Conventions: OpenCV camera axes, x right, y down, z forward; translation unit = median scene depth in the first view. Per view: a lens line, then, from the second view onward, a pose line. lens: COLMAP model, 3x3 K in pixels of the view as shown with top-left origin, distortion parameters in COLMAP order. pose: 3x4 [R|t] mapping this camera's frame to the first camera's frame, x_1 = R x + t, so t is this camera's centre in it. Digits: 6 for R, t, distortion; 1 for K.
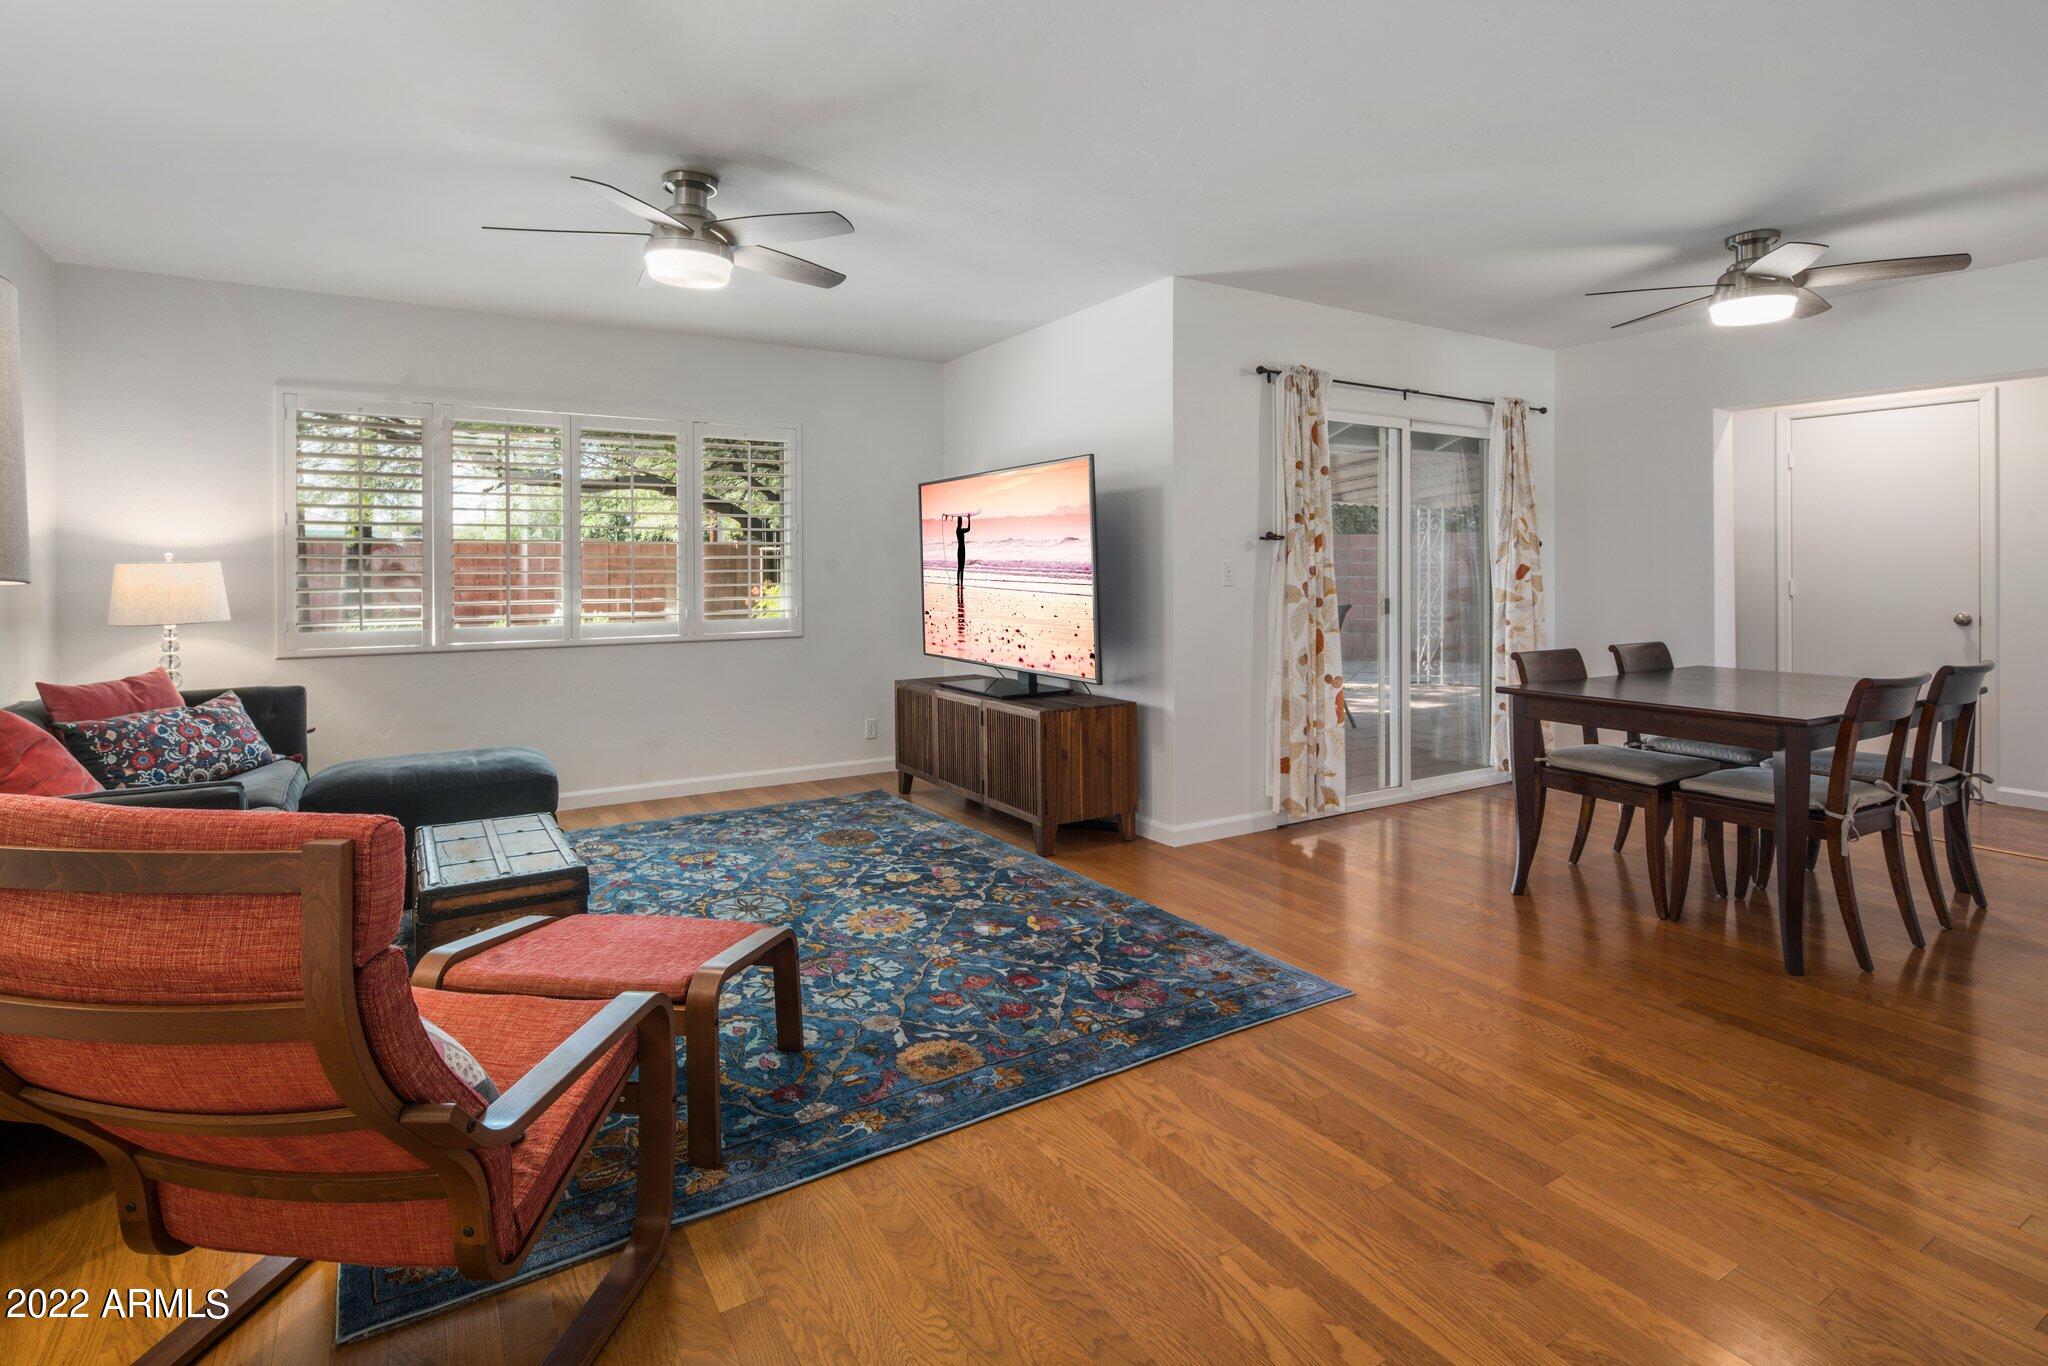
lens RADIAL K [[1000.6, 0, 1003.9], [0, 1000.6, 577.2], [0, 0, 1]] dist [-0.001713, -0.000997]
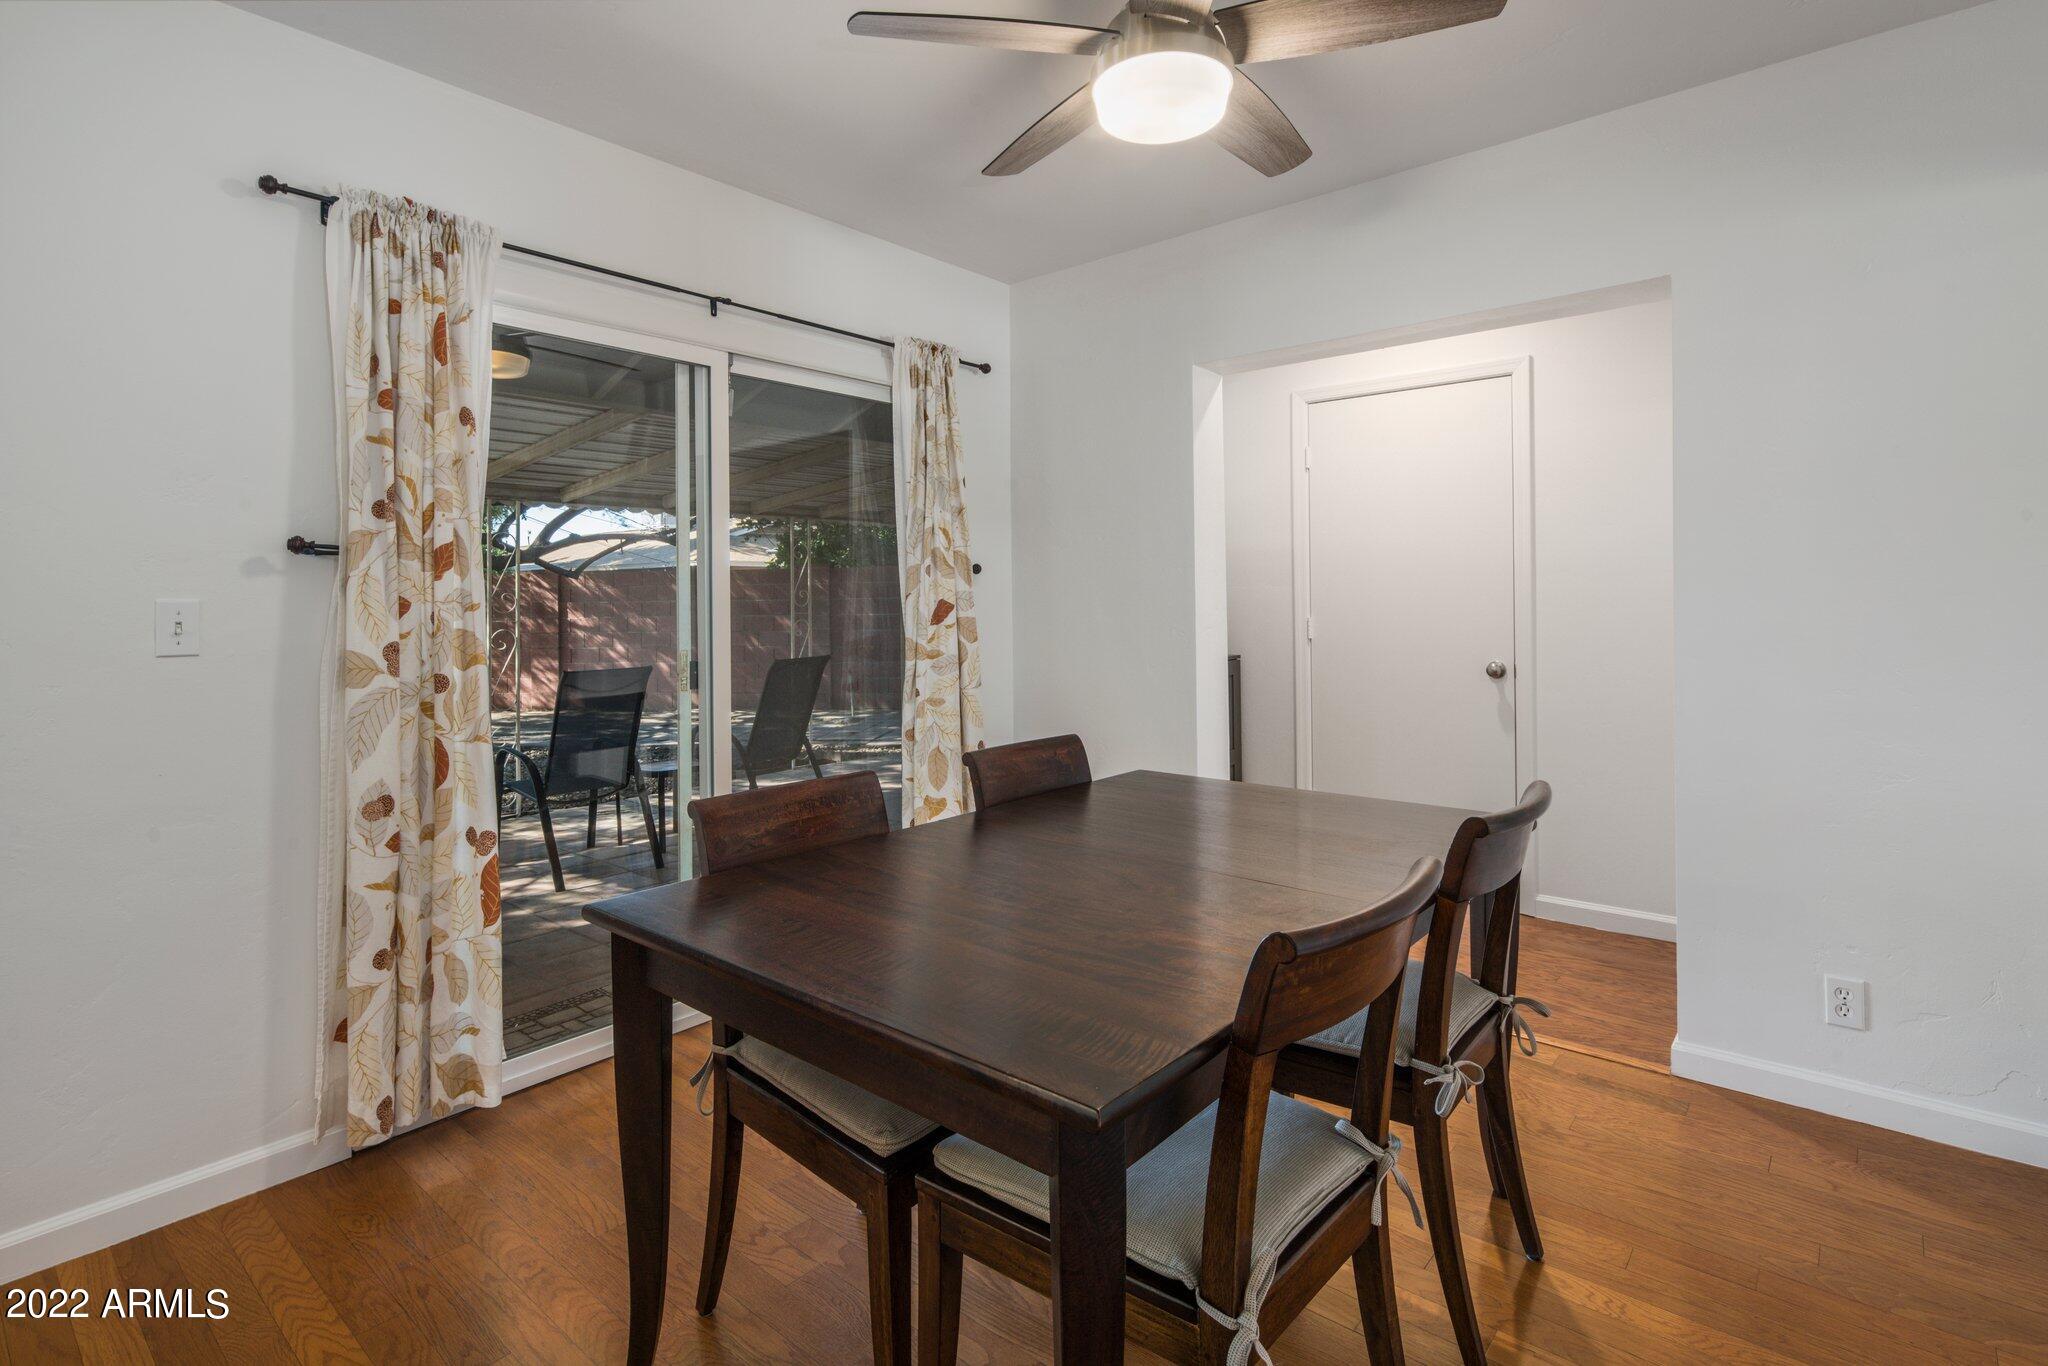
lens RADIAL K [[992.2, 0, 1006.2], [0, 992.2, 627.7], [0, 0, 1]] dist [0.000365, -0.001744]
pose [[0.951911, -0.018057, 0.305842, 0.425966], [0.013471, 0.999763, 0.017101, -0.006607], [-0.306079, -0.012159, 0.951929, 0.448497]]
